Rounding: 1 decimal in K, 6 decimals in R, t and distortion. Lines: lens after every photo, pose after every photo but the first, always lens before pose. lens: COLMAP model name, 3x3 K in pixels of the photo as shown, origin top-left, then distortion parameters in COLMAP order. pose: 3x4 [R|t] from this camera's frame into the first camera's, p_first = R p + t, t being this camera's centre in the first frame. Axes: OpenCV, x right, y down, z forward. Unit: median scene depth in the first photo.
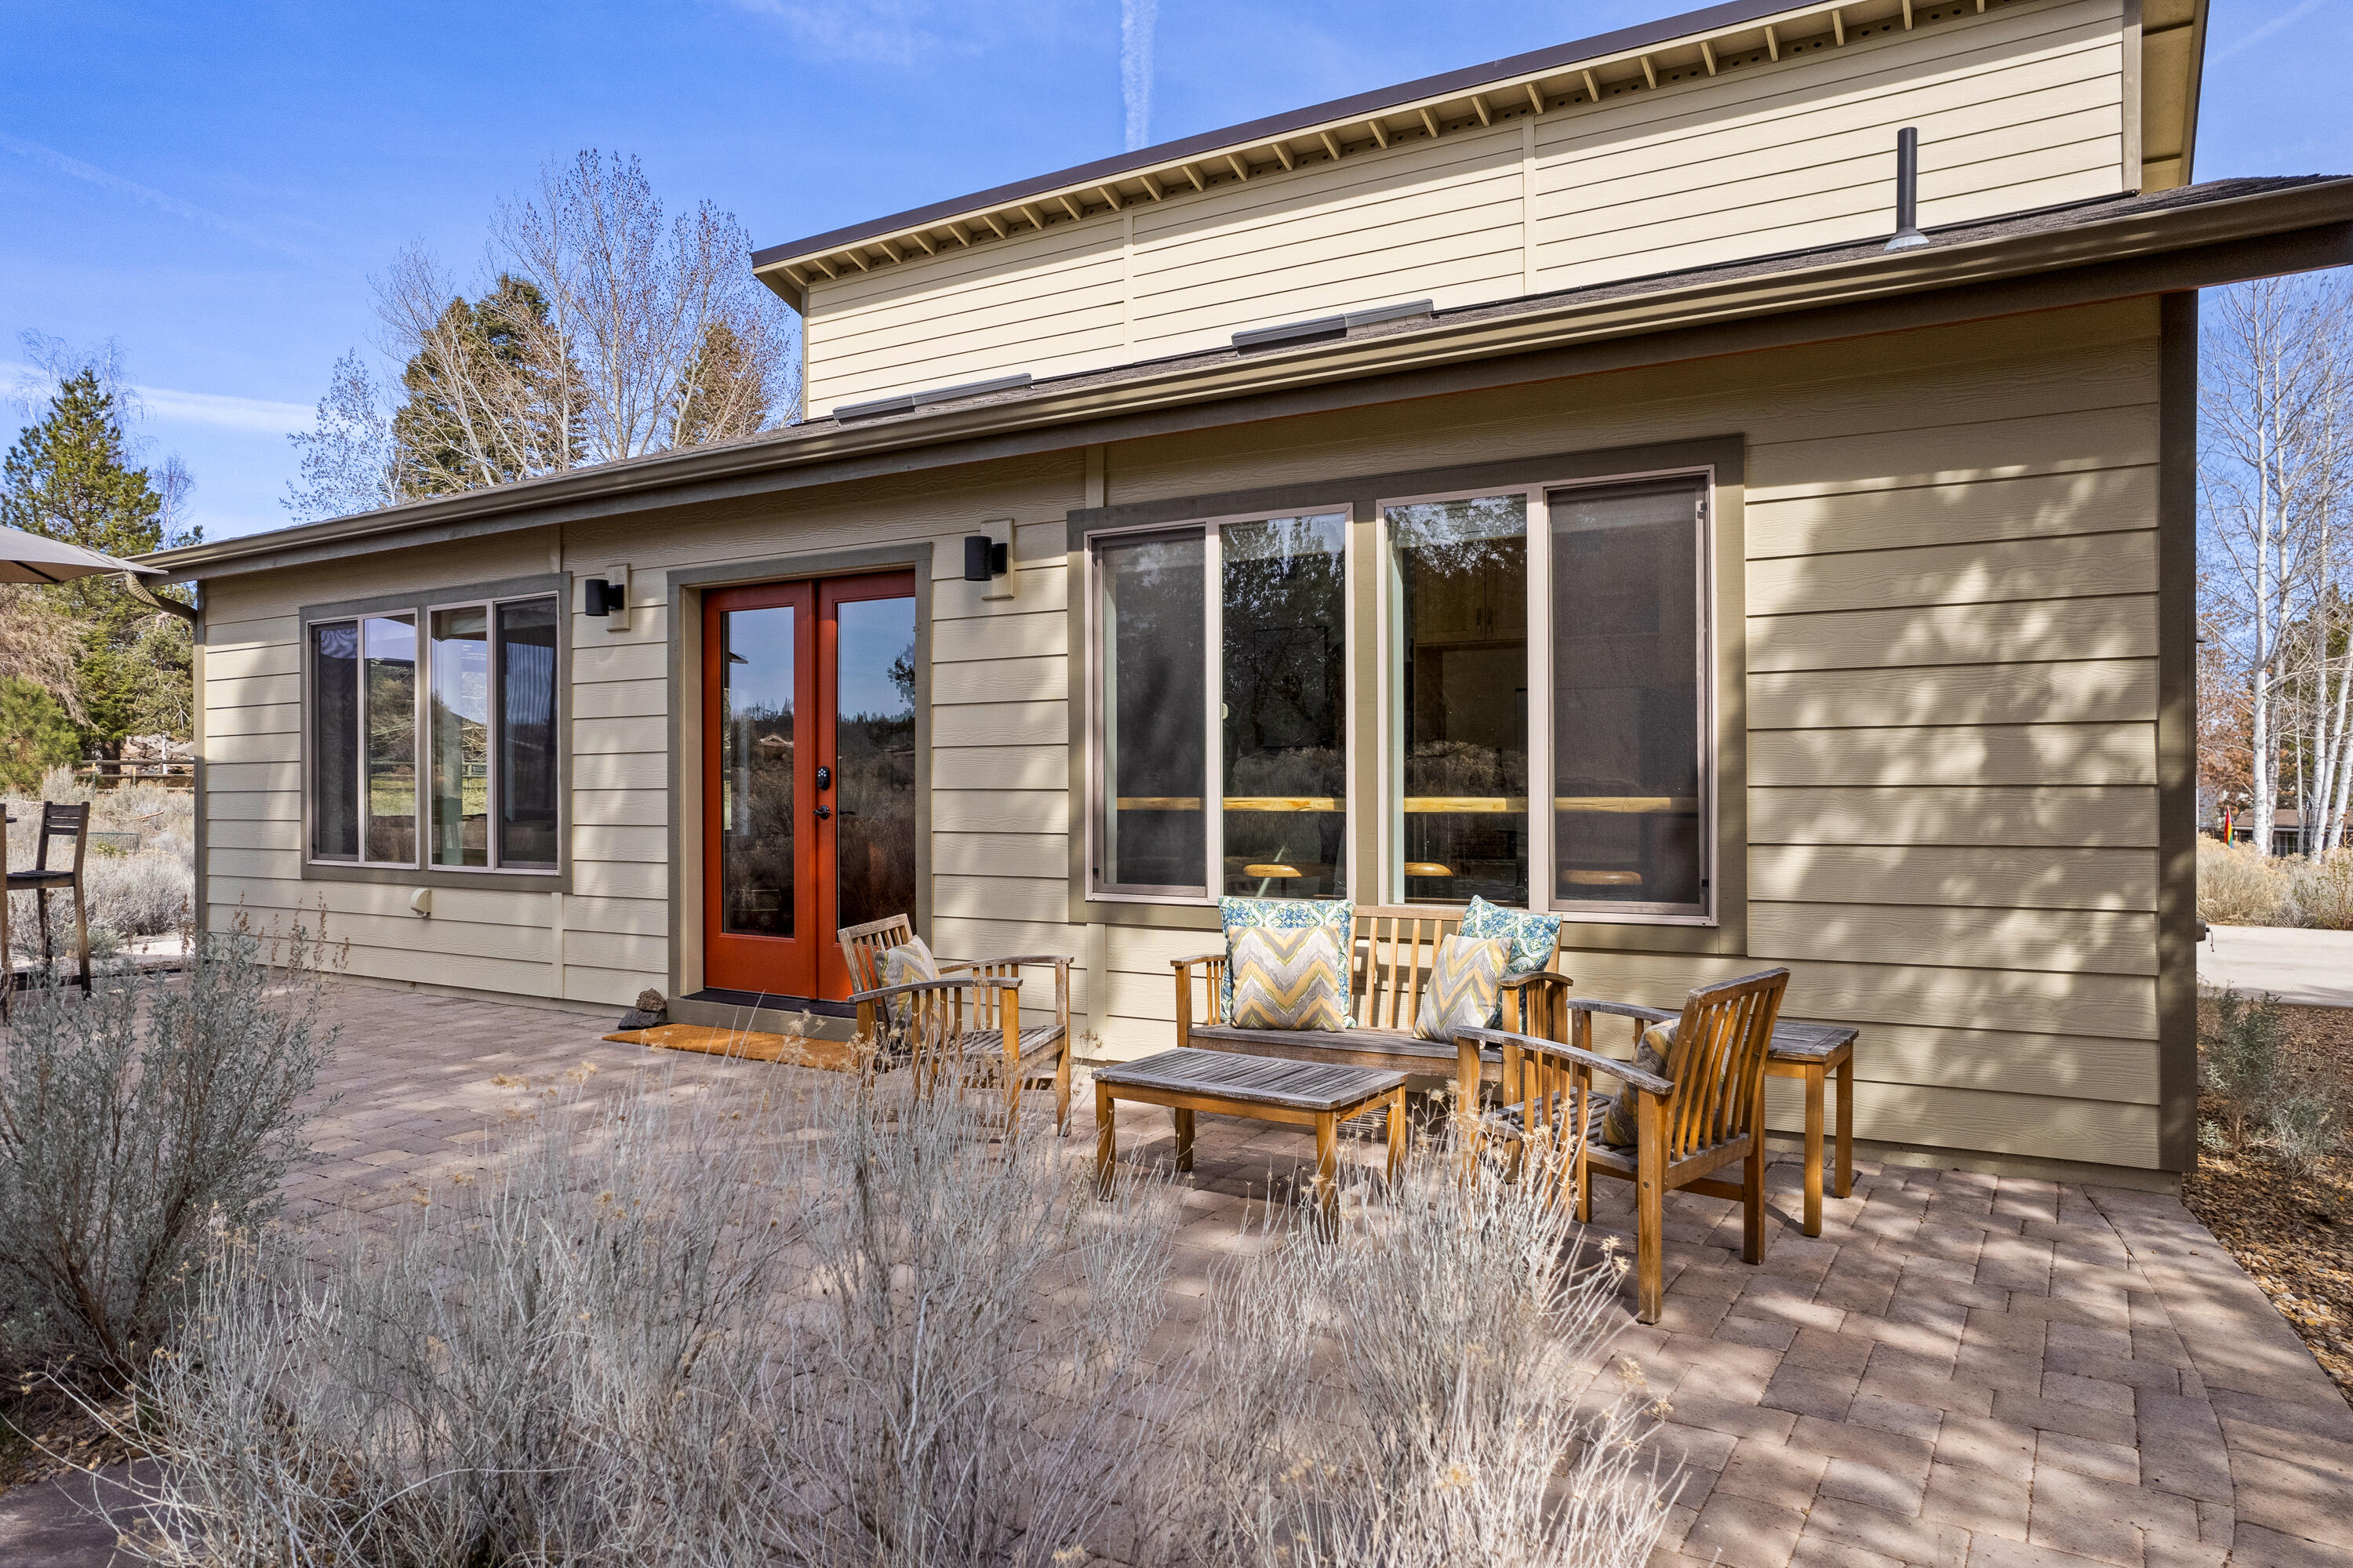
lens RADIAL K [[1545.8, 0, 1176.5], [0, 1545.8, 784.0], [0, 0, 1]] dist [-0.070555, 0.061011]
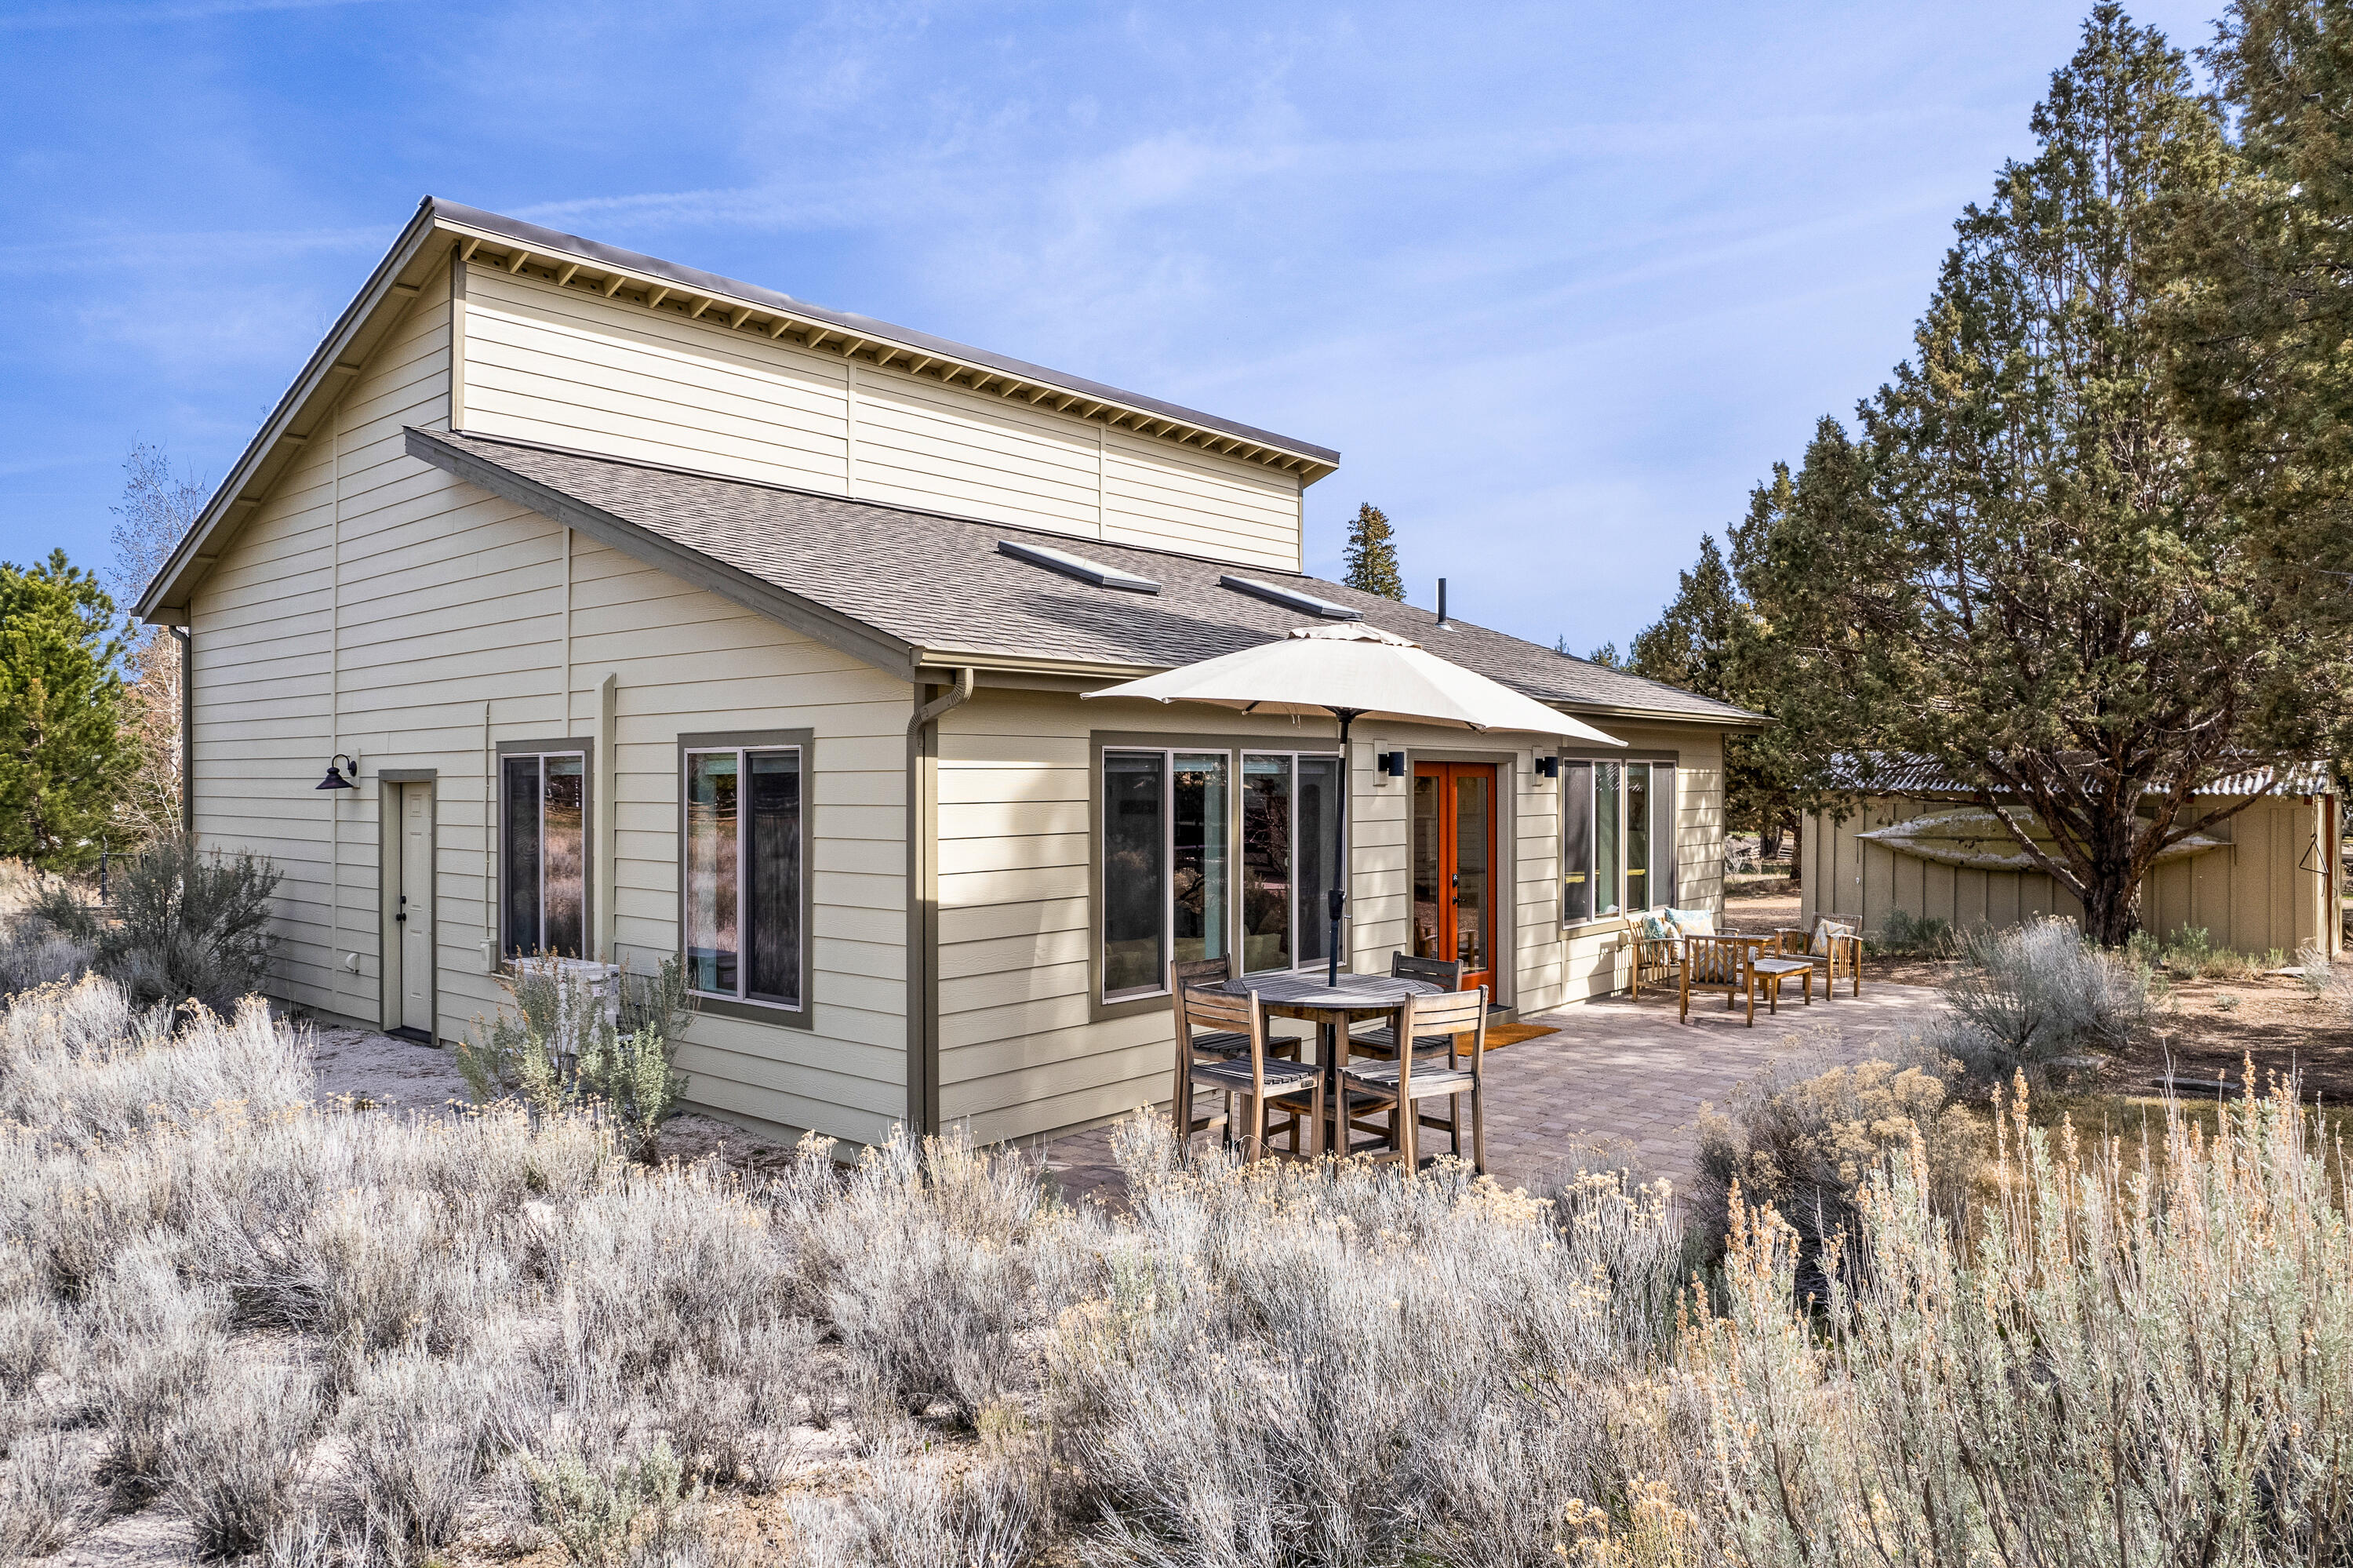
lens RADIAL K [[1545.8, 0, 1176.5], [0, 1545.8, 784.0], [0, 0, 1]] dist [-0.070555, 0.061011]
pose [[0.159826, 0.018558, 0.986971, -1.805772], [0.023249, 0.999475, -0.022558, -0.072985], [-0.986871, 0.026552, 0.159310, 0.953112]]
